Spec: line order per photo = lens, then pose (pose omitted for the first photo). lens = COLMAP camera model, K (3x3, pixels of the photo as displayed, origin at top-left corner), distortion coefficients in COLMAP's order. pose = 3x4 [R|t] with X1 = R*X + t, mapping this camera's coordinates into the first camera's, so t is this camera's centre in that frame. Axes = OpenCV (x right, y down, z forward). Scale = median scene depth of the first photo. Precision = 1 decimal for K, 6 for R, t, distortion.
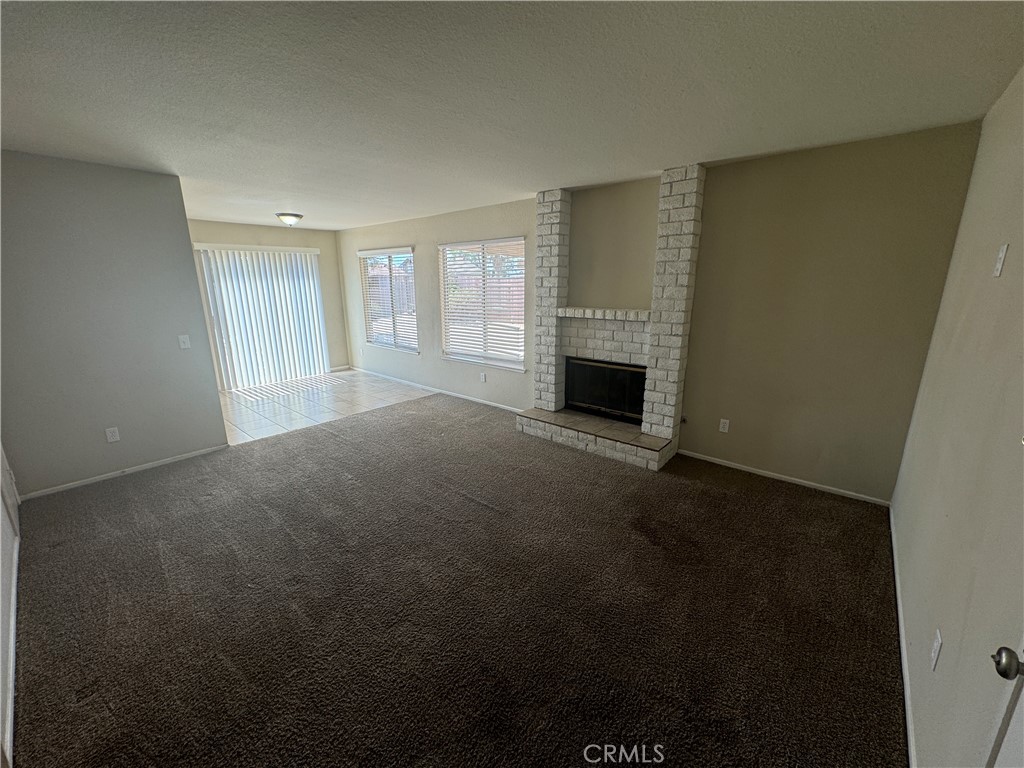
lens RADIAL K [[409.1, 0, 514.6], [0, 409.1, 382.0], [0, 0, 1]] dist [-0.001702, 0.000346]
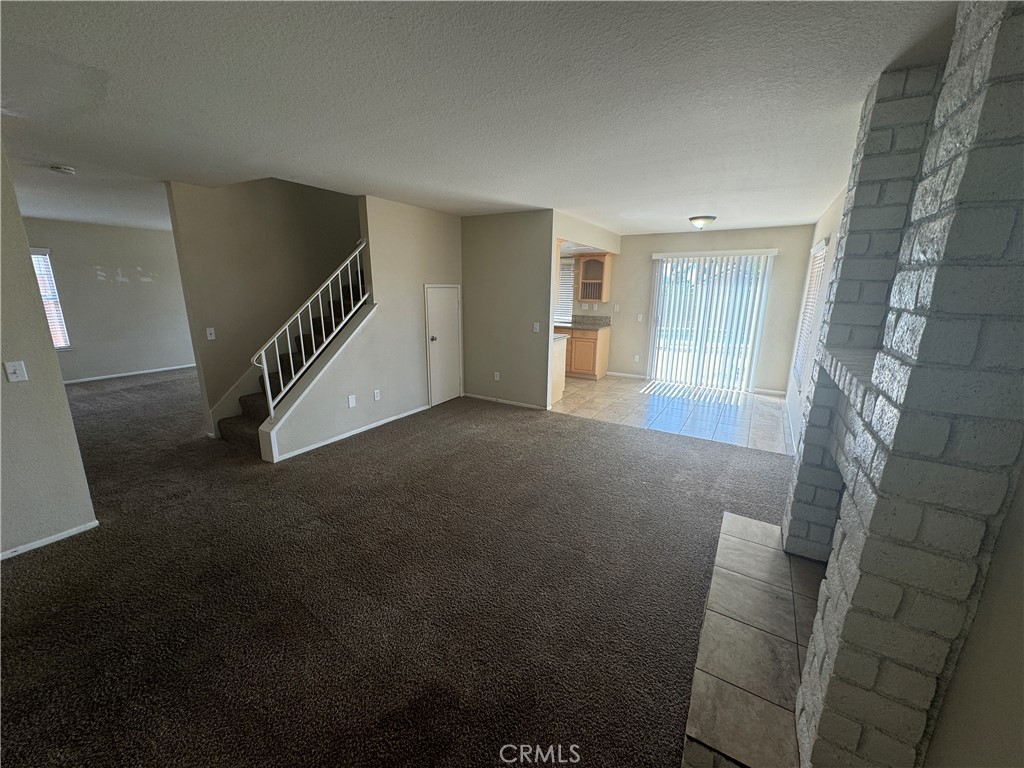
lens RADIAL K [[409.1, 0, 513.2], [0, 409.1, 385.7], [0, 0, 1]] dist [-0.001702, 0.000346]
pose [[0.162242, 0.243367, -0.956269, 0.449231], [-0.247144, 0.948242, 0.199393, -0.130727], [0.955300, 0.203986, 0.213991, 0.507639]]
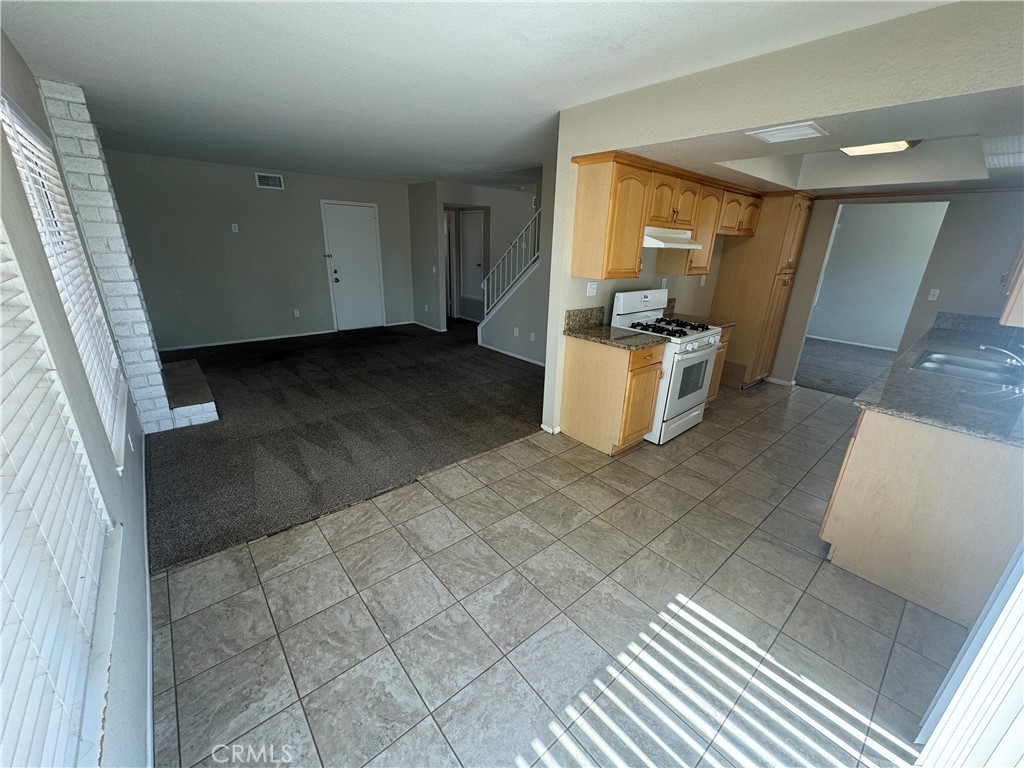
lens RADIAL K [[409.1, 0, 510.4], [0, 409.1, 387.2], [0, 0, 1]] dist [-0.001702, 0.000346]
pose [[-0.986188, -0.086514, 0.141238, -0.635742], [0.005119, 0.836414, 0.548074, -0.356342], [-0.165549, 0.541227, -0.824419, 1.457970]]
